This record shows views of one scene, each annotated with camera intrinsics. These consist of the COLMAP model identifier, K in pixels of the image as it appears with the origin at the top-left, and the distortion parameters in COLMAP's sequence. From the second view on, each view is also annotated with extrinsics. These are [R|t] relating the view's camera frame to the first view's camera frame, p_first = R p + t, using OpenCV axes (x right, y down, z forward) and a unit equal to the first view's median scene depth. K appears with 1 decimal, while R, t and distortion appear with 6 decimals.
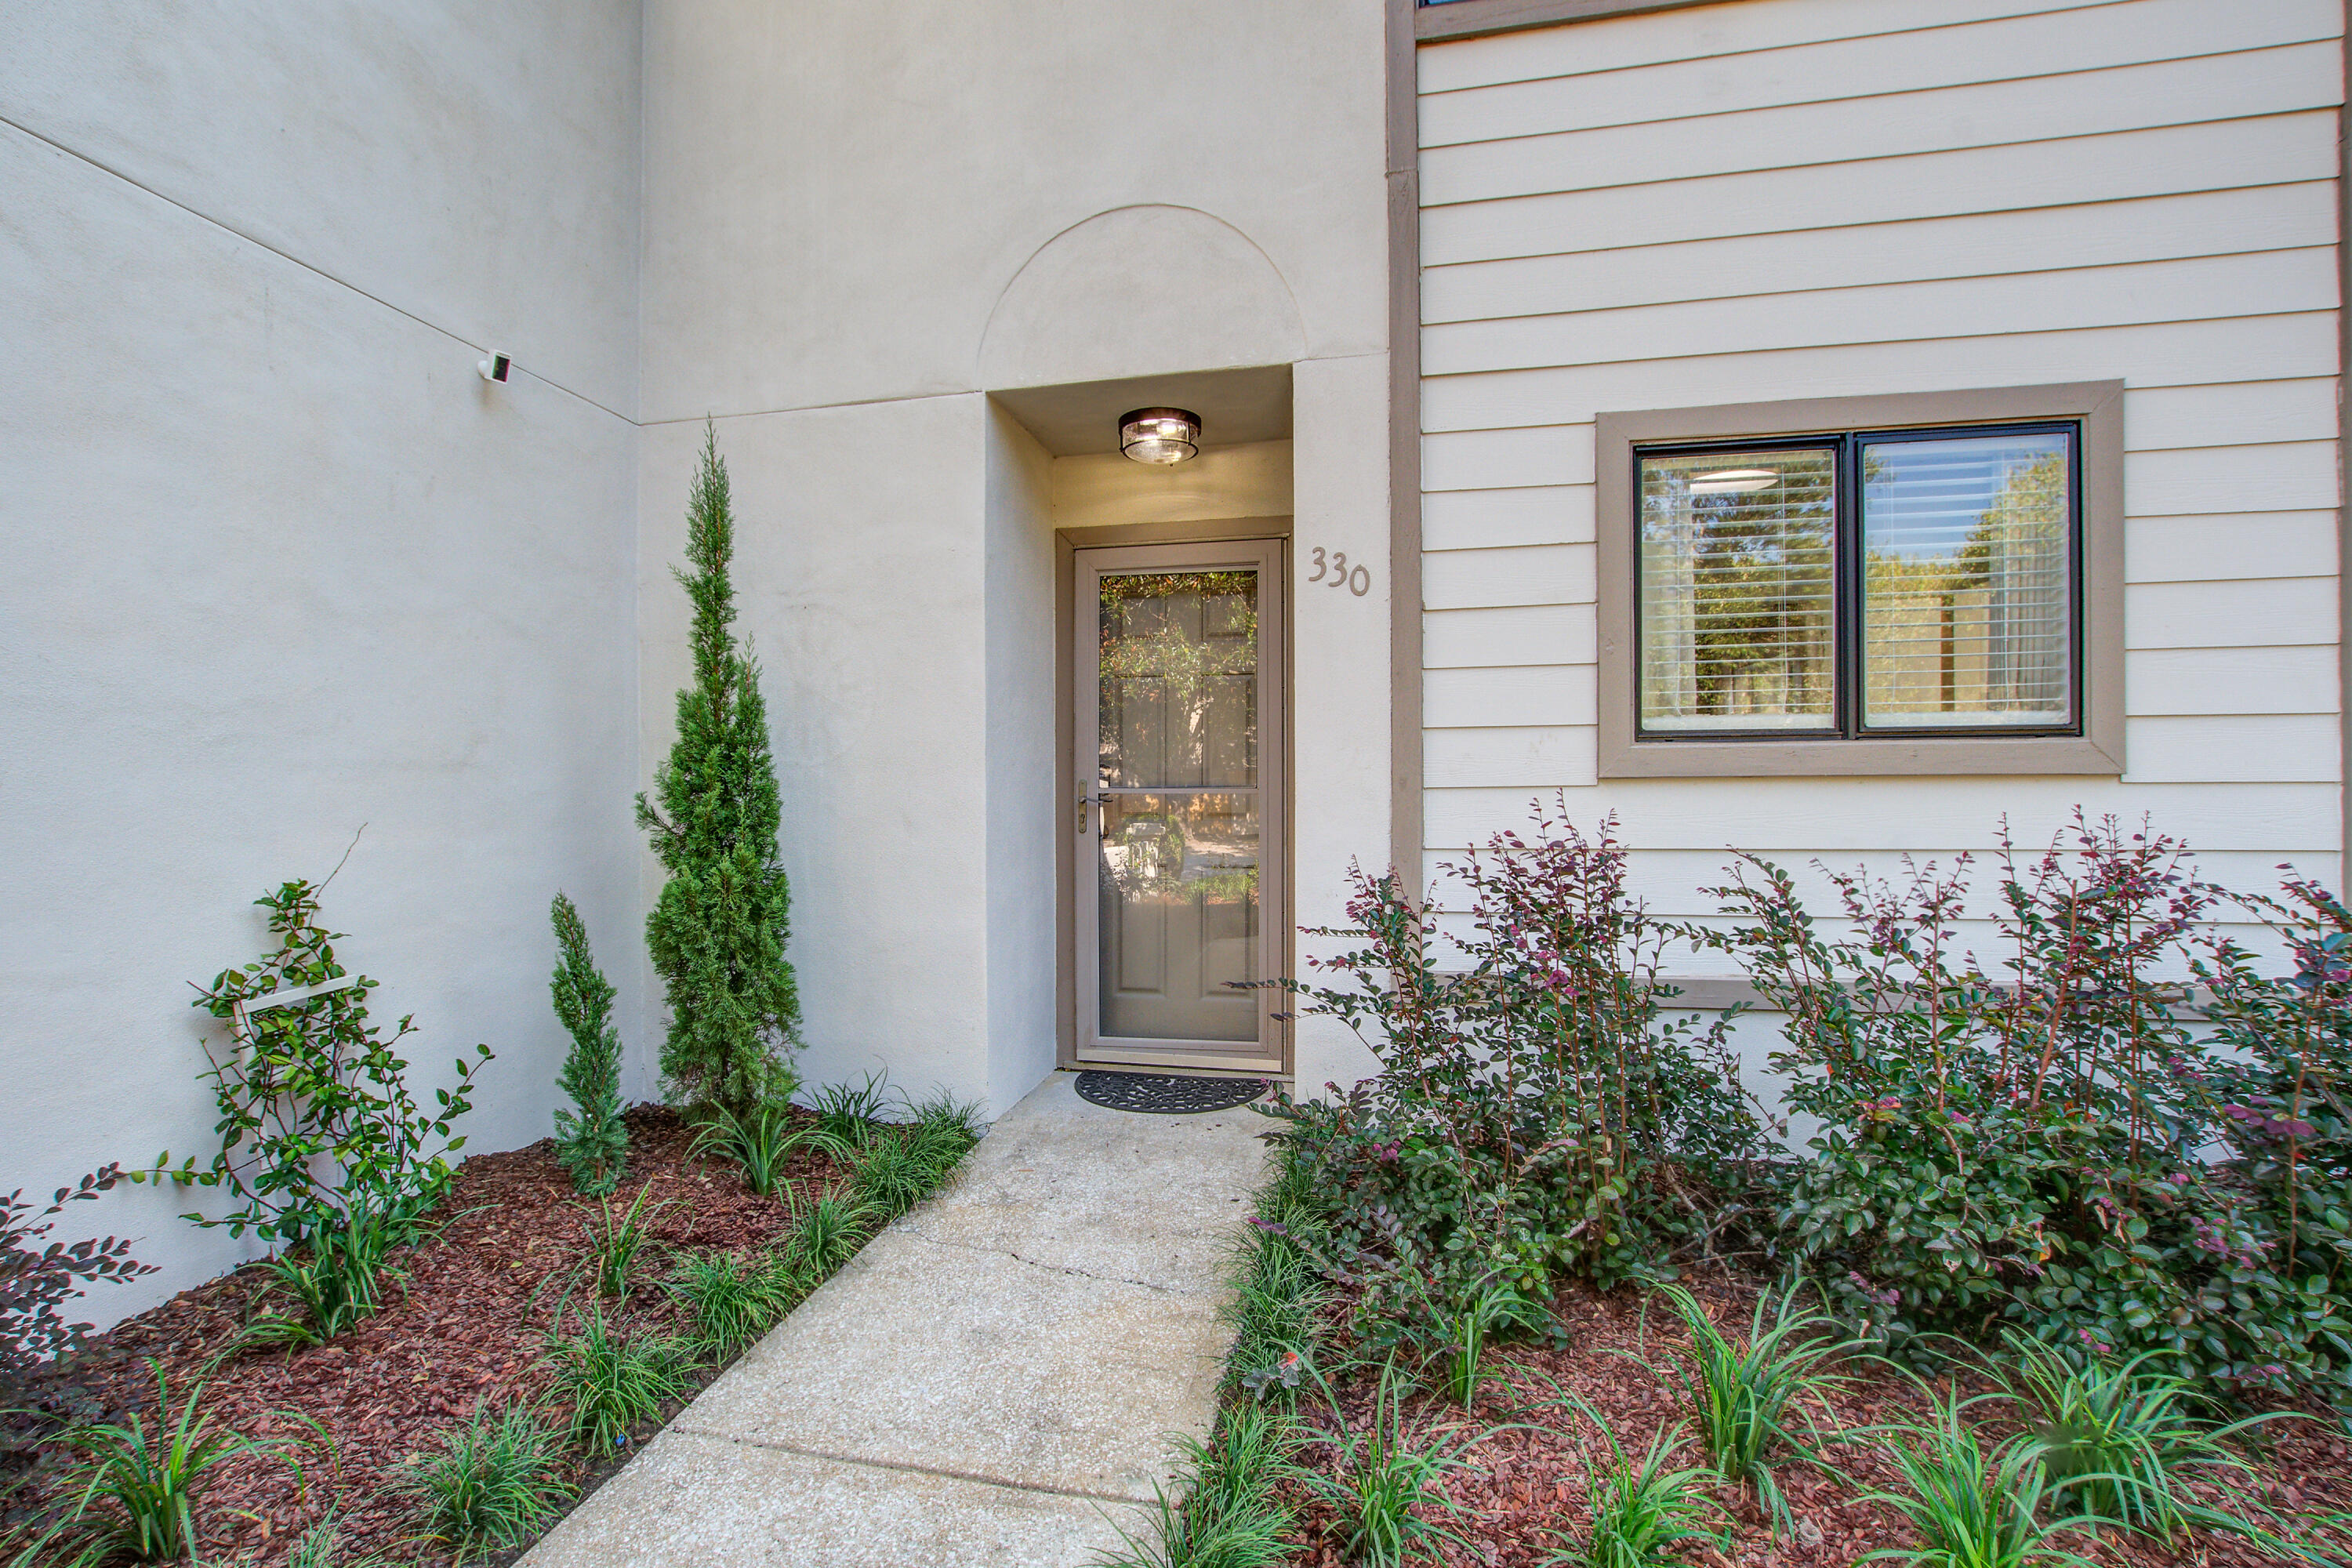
lens RADIAL K [[1055.7, 0, 1136.4], [0, 1055.7, 777.8], [0, 0, 1]] dist [-0.002934, -0.000182]
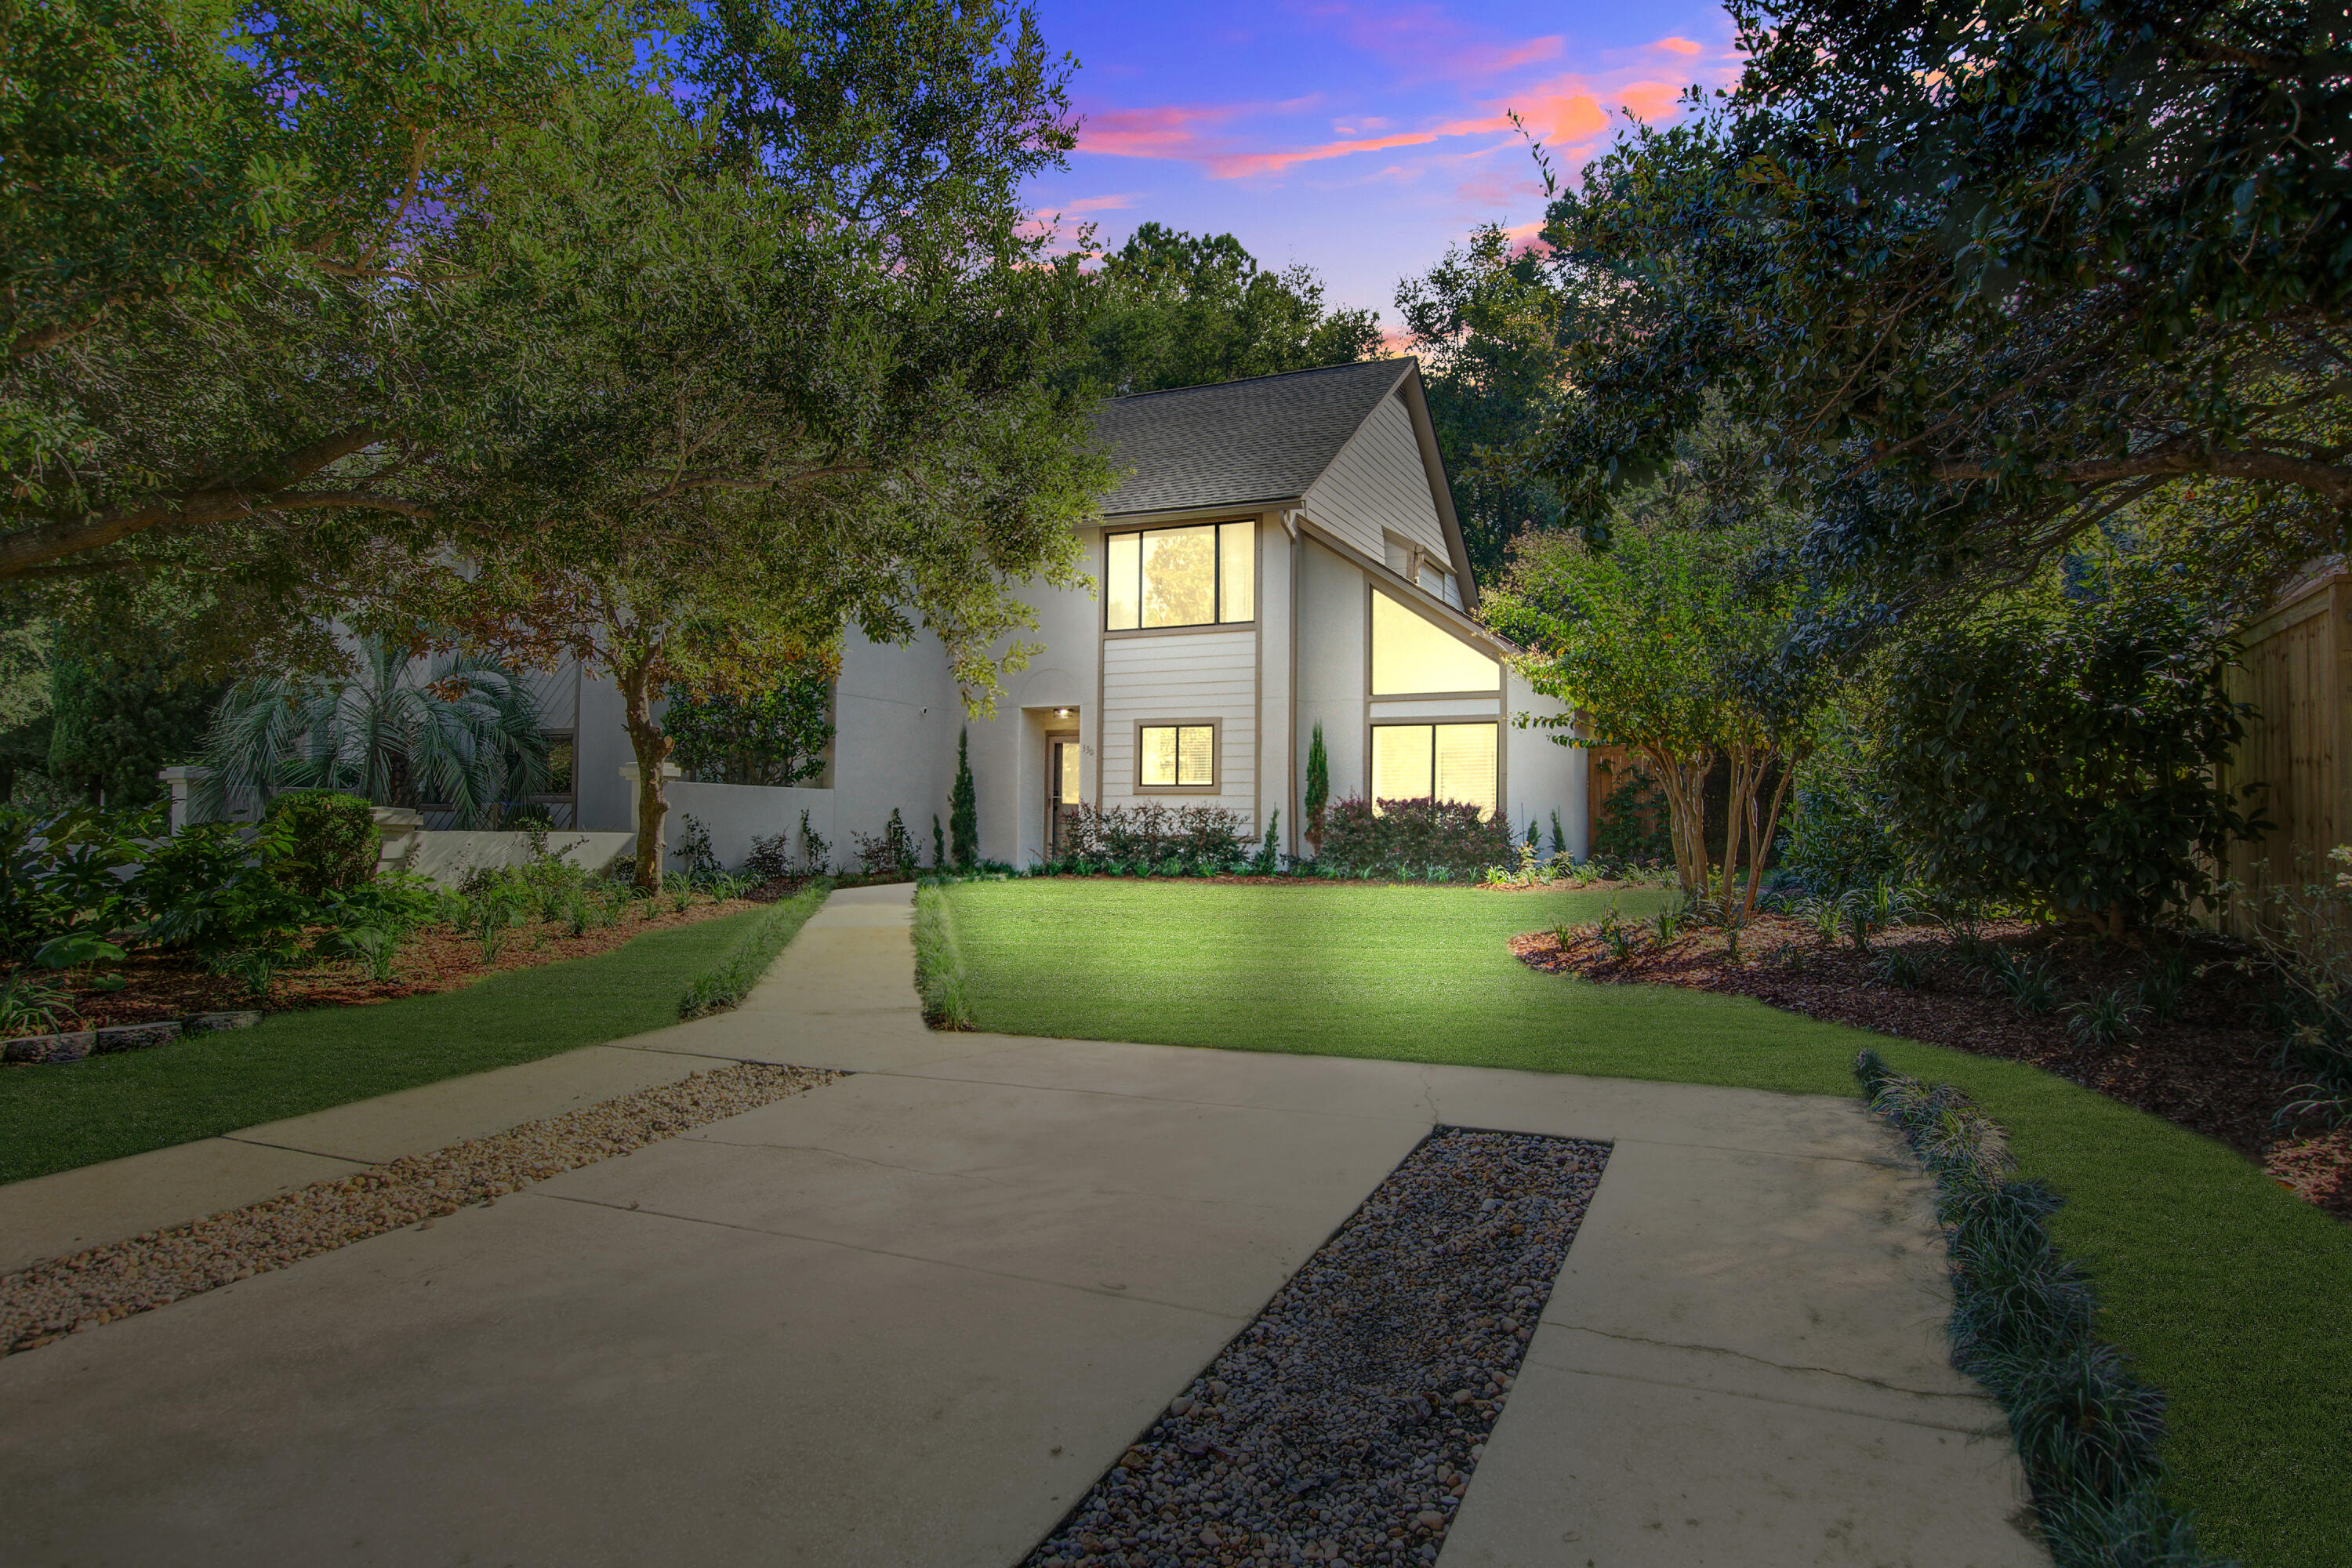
lens RADIAL K [[1282.2, 0, 1183.2], [0, 1282.2, 811.0], [0, 0, 1]] dist [0.000859, 0.000195]
pose [[0.978147, 0.014908, -0.207377, 1.839273], [-0.017081, 0.999816, -0.008693, 0.122532], [0.207210, 0.012045, 0.978222, -4.616213]]
